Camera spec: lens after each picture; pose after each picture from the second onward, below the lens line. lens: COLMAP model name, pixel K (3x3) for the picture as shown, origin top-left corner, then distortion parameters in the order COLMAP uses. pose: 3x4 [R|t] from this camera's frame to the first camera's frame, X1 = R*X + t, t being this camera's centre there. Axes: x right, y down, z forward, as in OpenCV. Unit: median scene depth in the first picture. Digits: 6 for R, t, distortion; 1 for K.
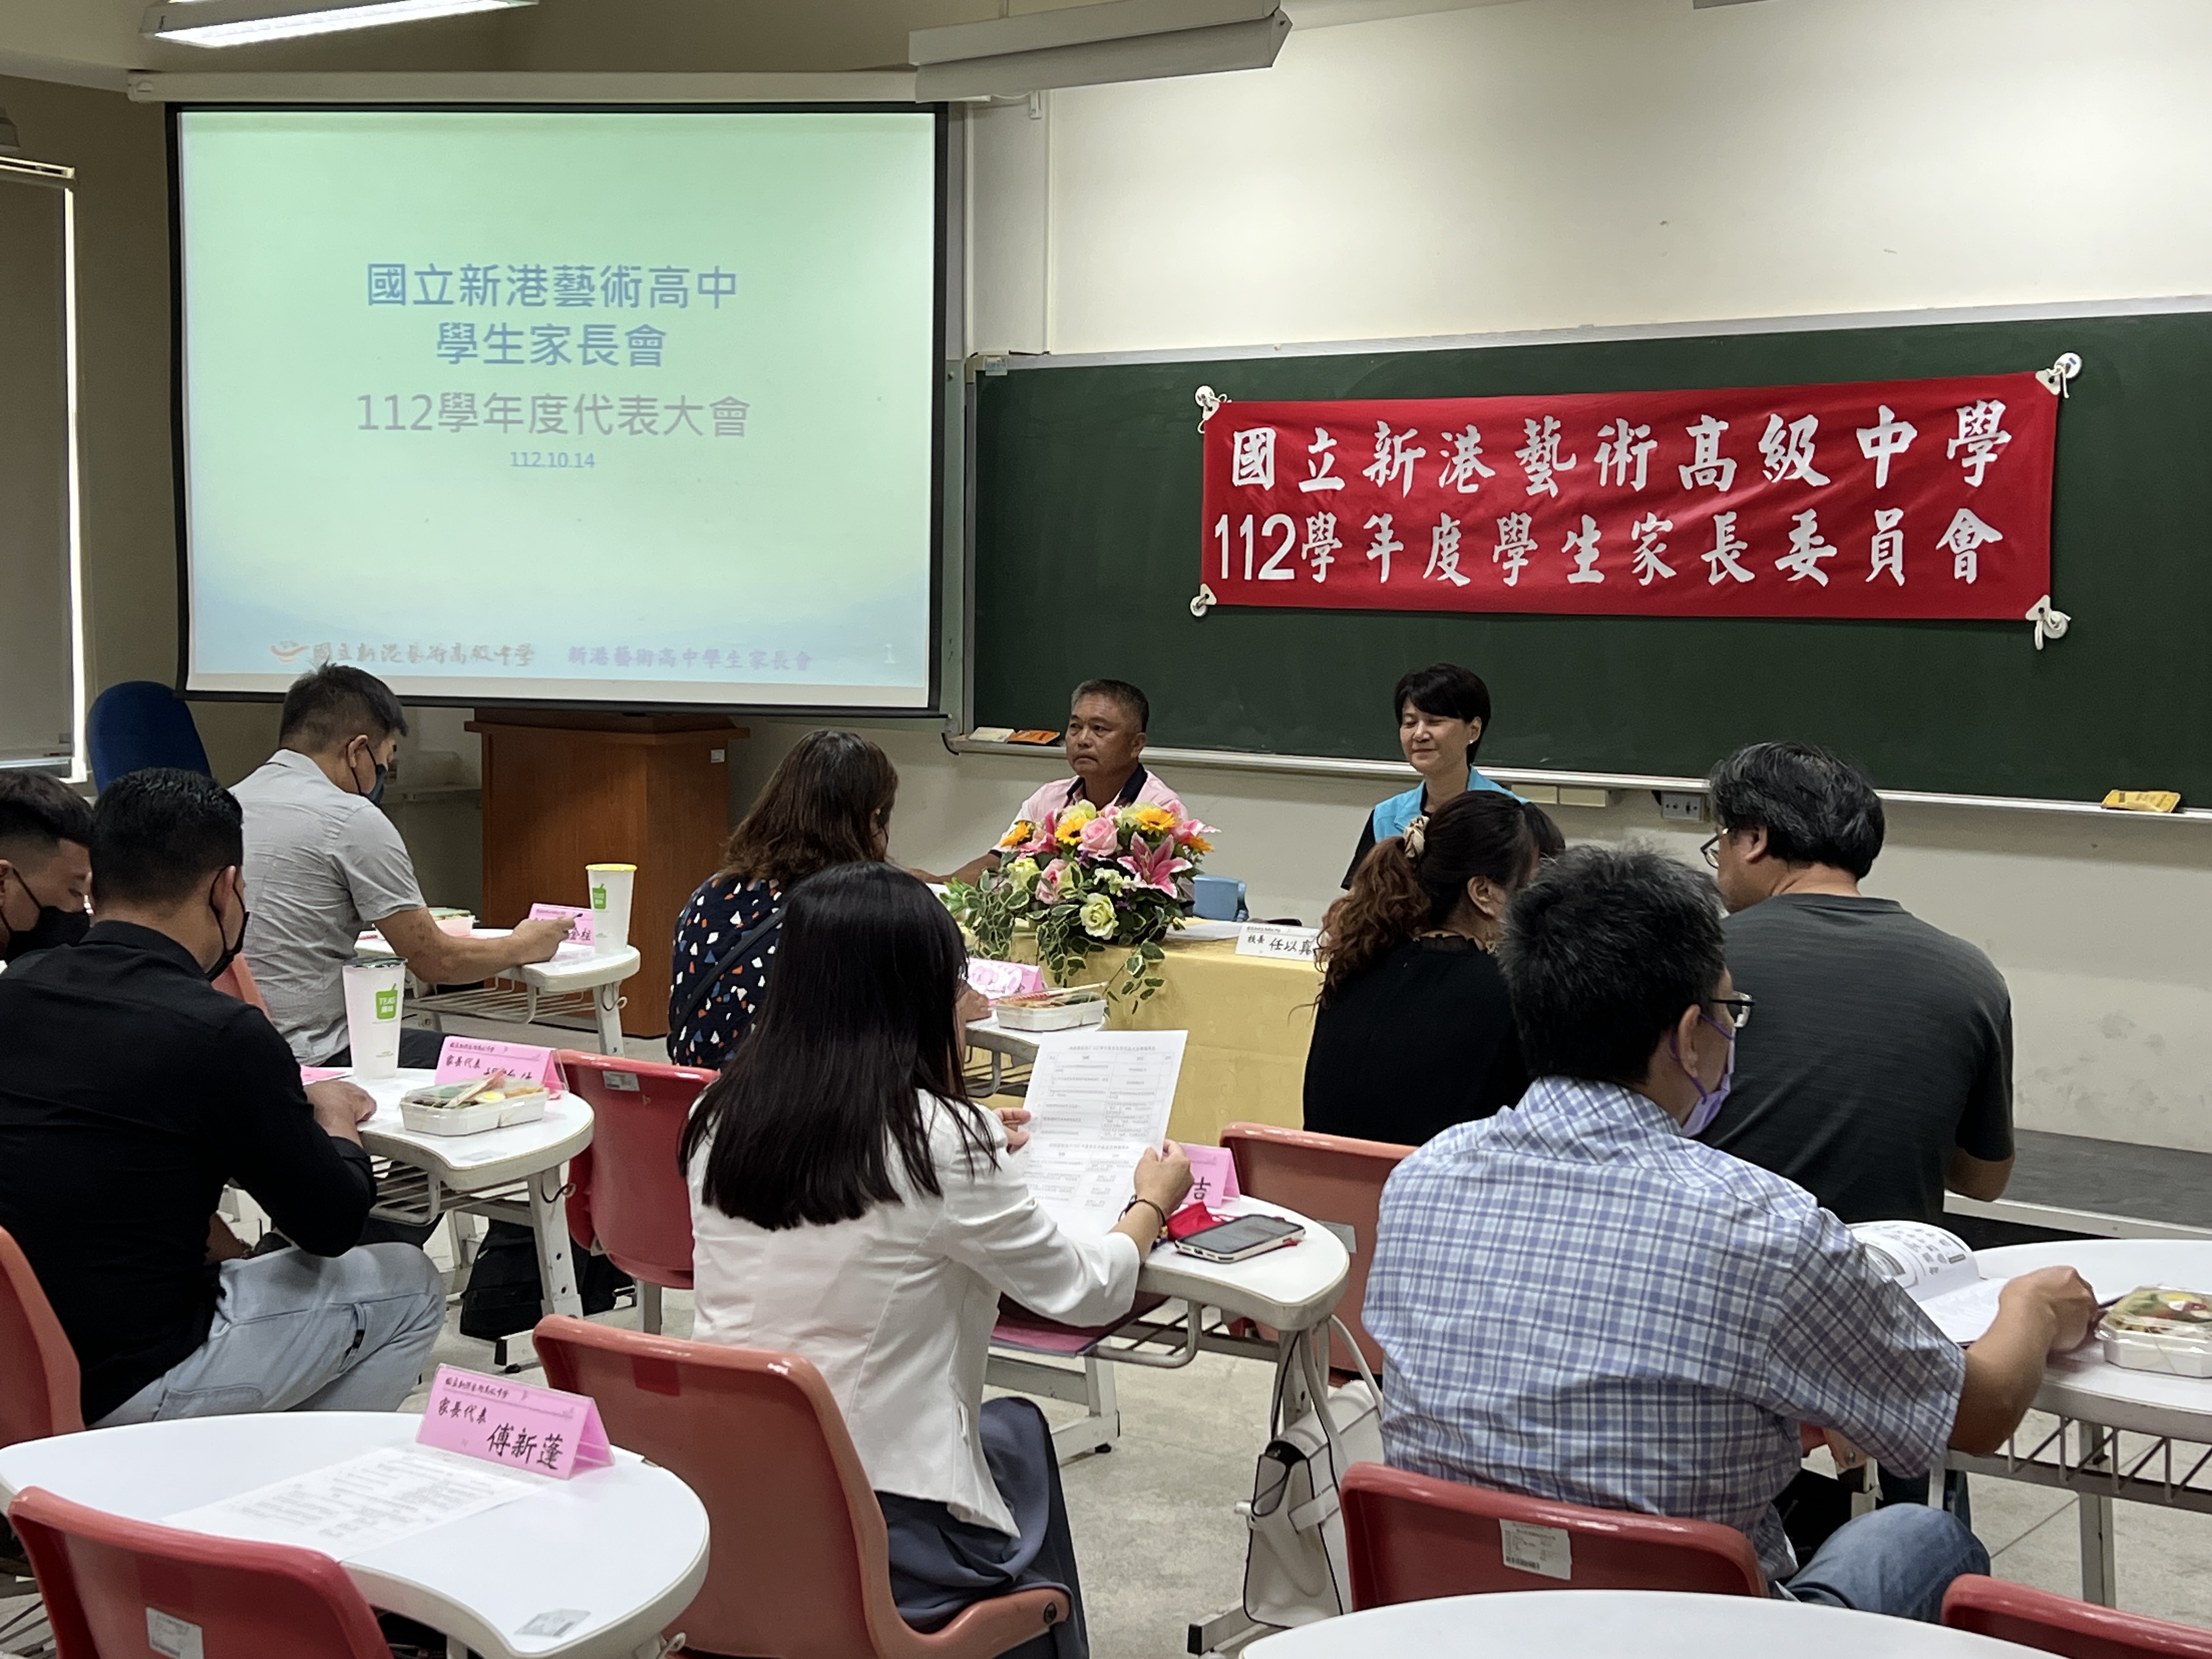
lens RADIAL K [[3025.8, 0, 1106.0], [0, 3025.8, 829.5], [0, 0, 1]] dist [0.326080, -1.257161]
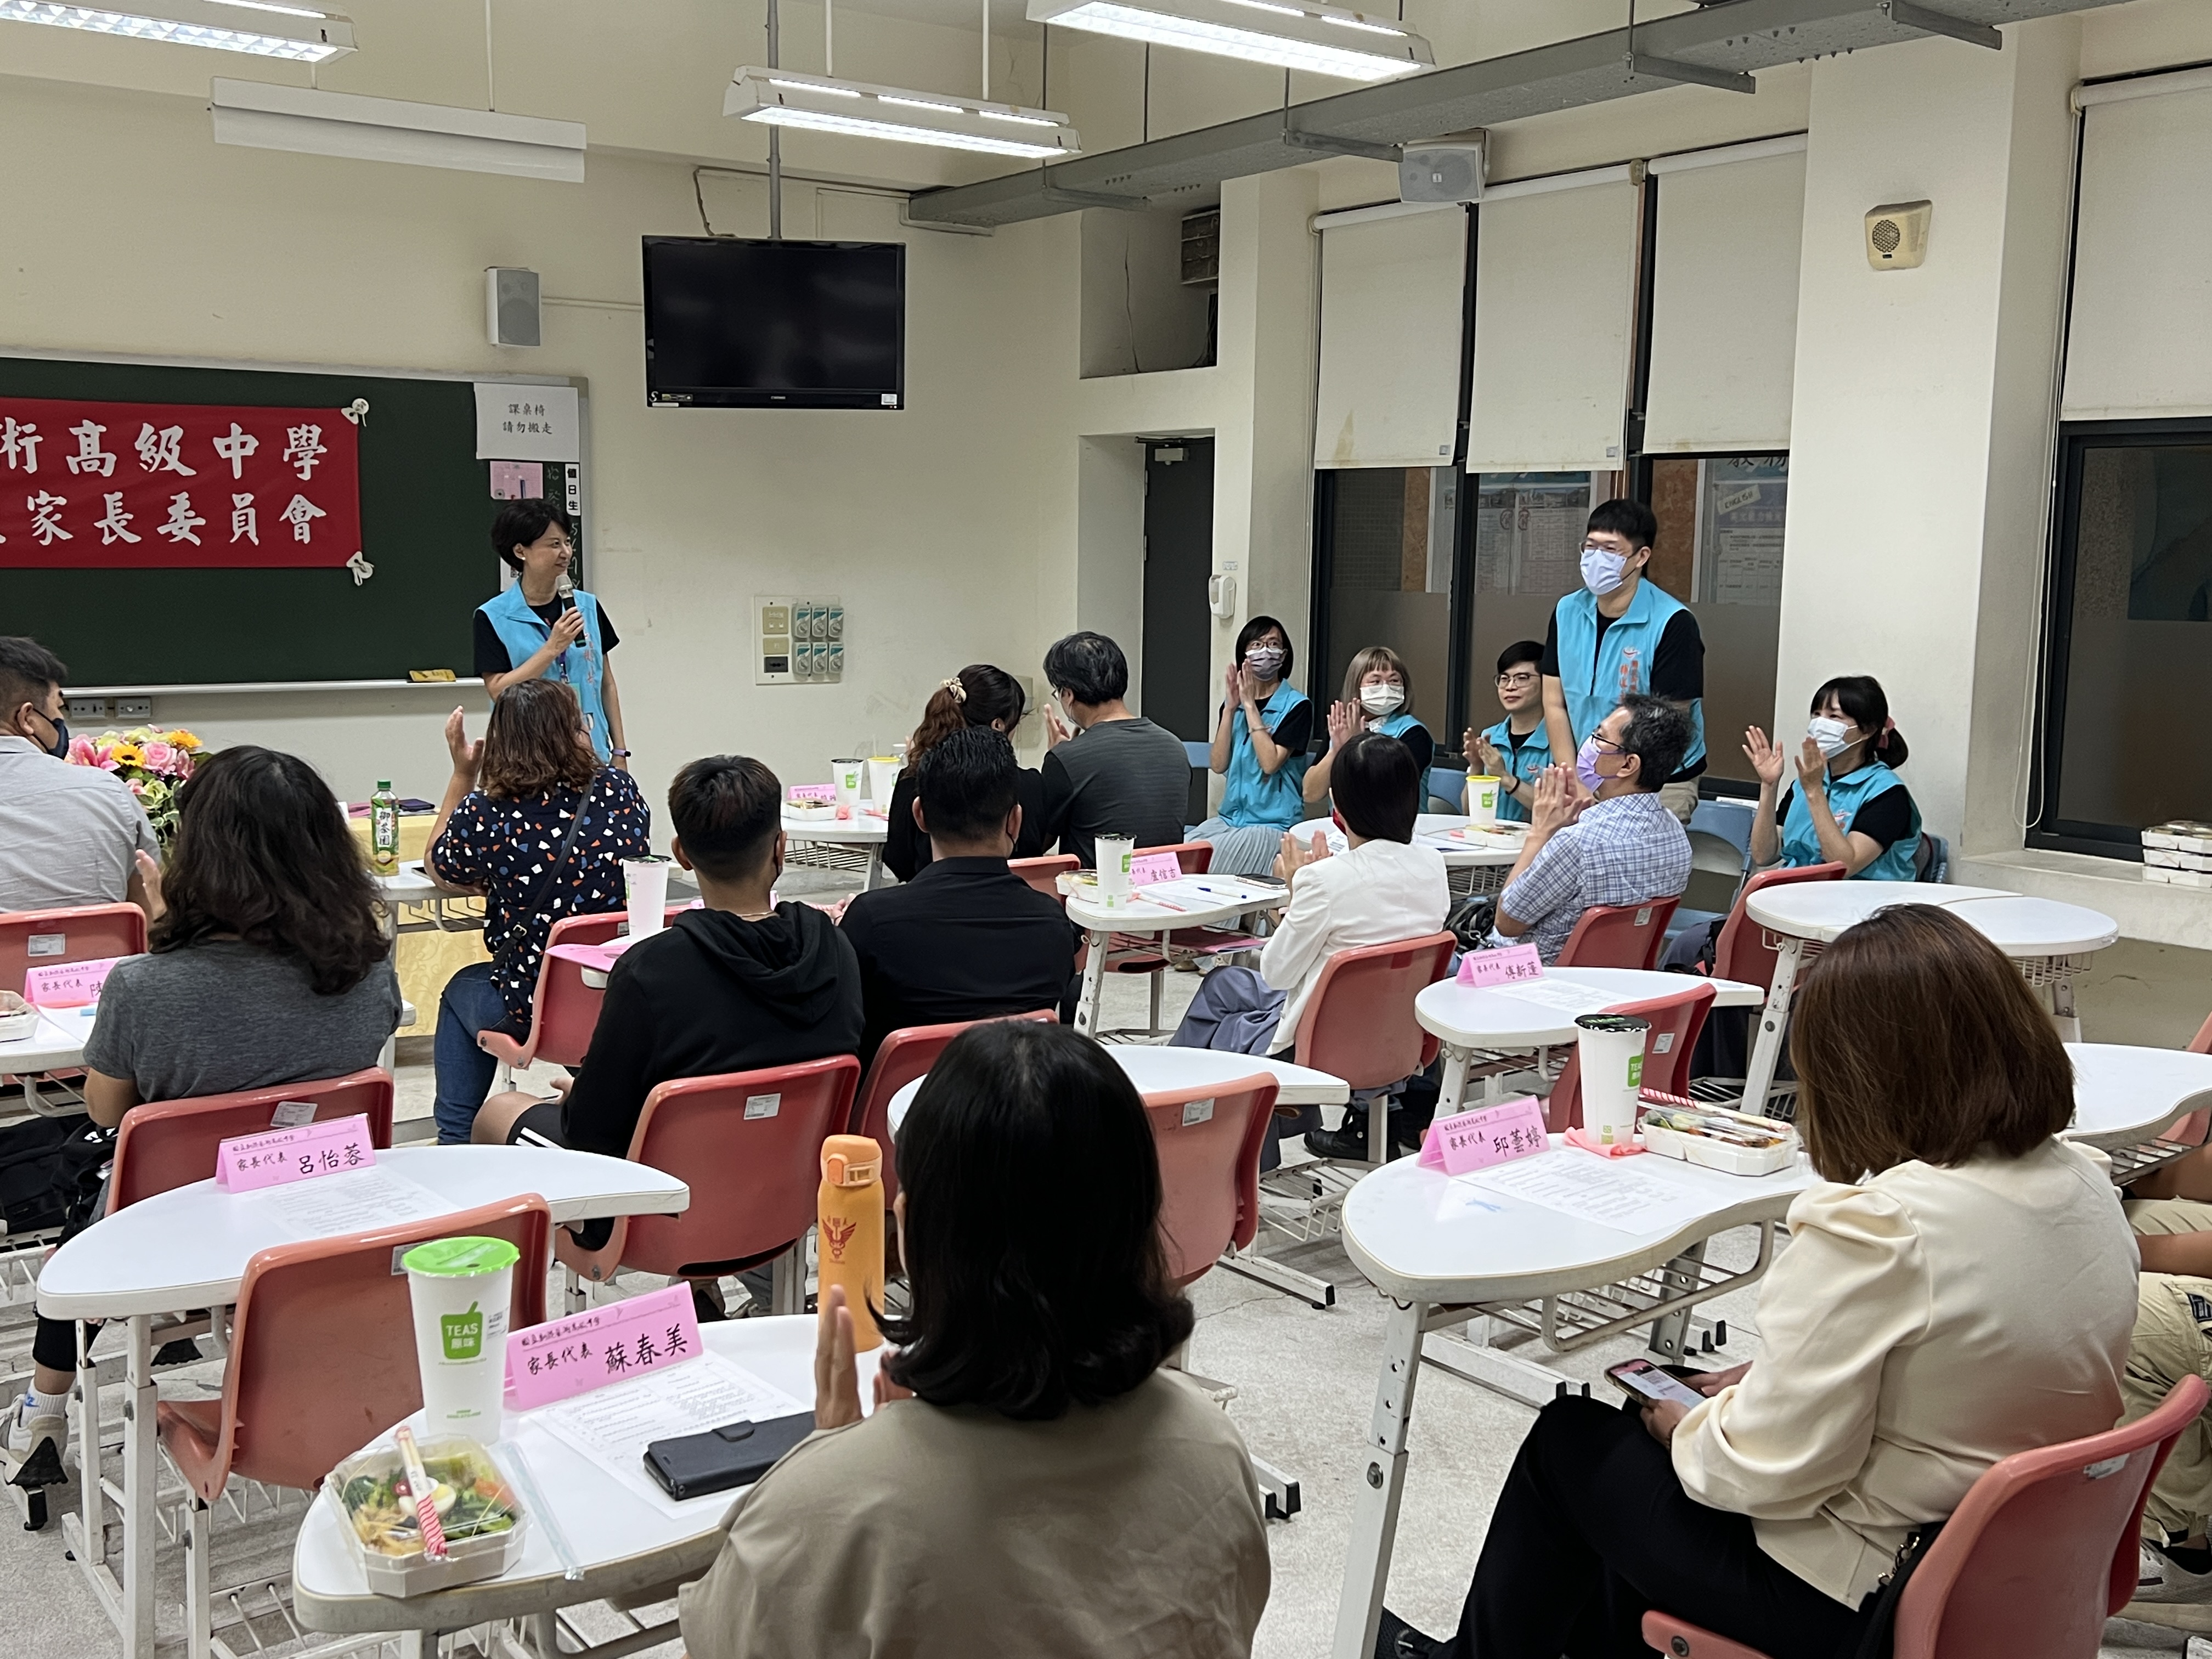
lens RADIAL K [[2142.3, 0, 1109.4], [0, 2142.3, 817.5], [0, 0, 1]] dist [0.055242, -0.078838]
pose [[0.282629, -0.134925, 0.949693, -0.608507], [0.074766, 0.990145, 0.118422, -0.039932], [-0.956311, 0.037535, 0.289931, 0.294832]]
